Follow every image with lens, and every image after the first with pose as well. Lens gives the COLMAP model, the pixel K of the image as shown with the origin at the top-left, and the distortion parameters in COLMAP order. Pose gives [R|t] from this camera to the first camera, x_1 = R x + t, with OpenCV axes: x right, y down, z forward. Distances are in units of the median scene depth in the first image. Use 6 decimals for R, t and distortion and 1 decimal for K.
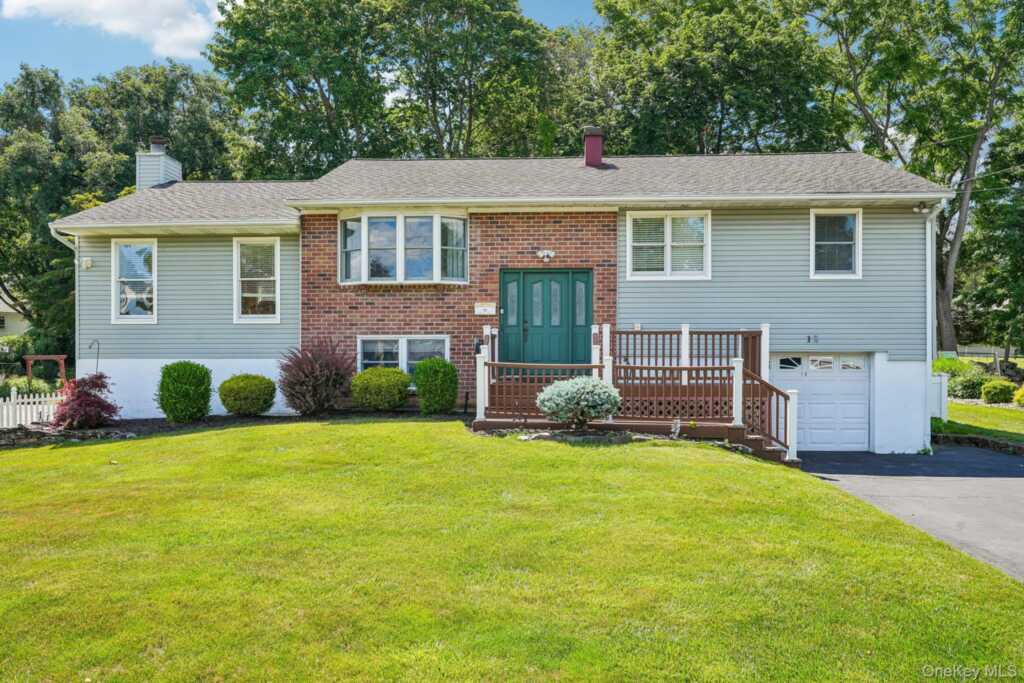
lens RADIAL K [[800.8, 0, 512.3], [0, 800.8, 352.5], [0, 0, 1]] dist [0.001017, -0.007151]
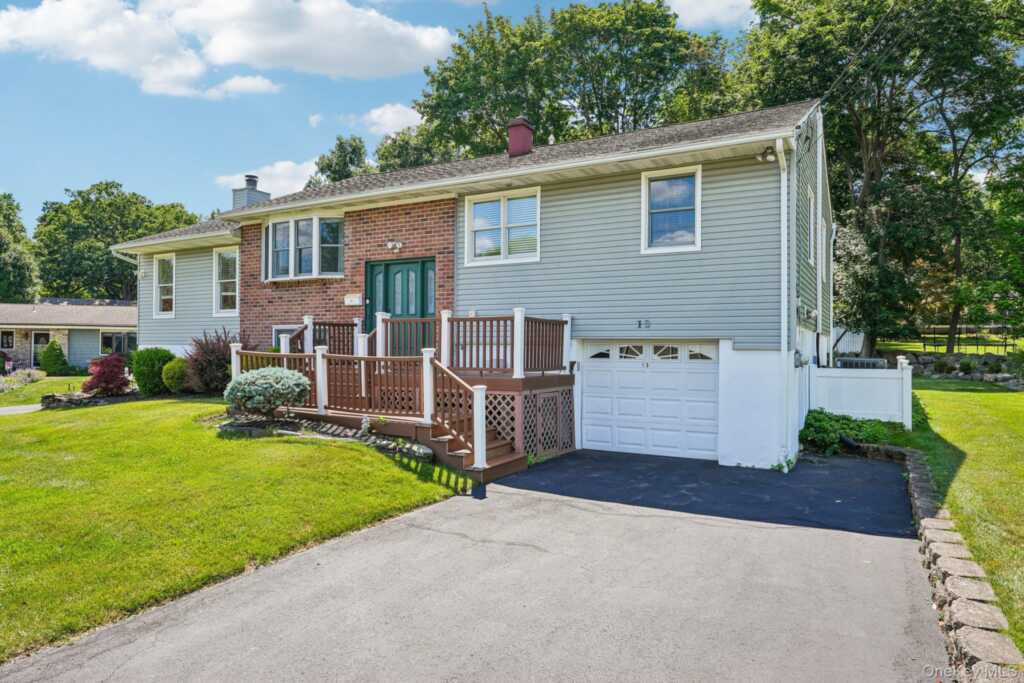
lens RADIAL K [[641.1, 0, 511.7], [0, 641.1, 330.2], [0, 0, 1]] dist [-0.004592, -0.000696]
pose [[0.898833, -0.007715, -0.438223, 0.539207], [0.005231, 0.999963, -0.006875, -0.006169], [0.438260, 0.003887, 0.898840, 0.317348]]
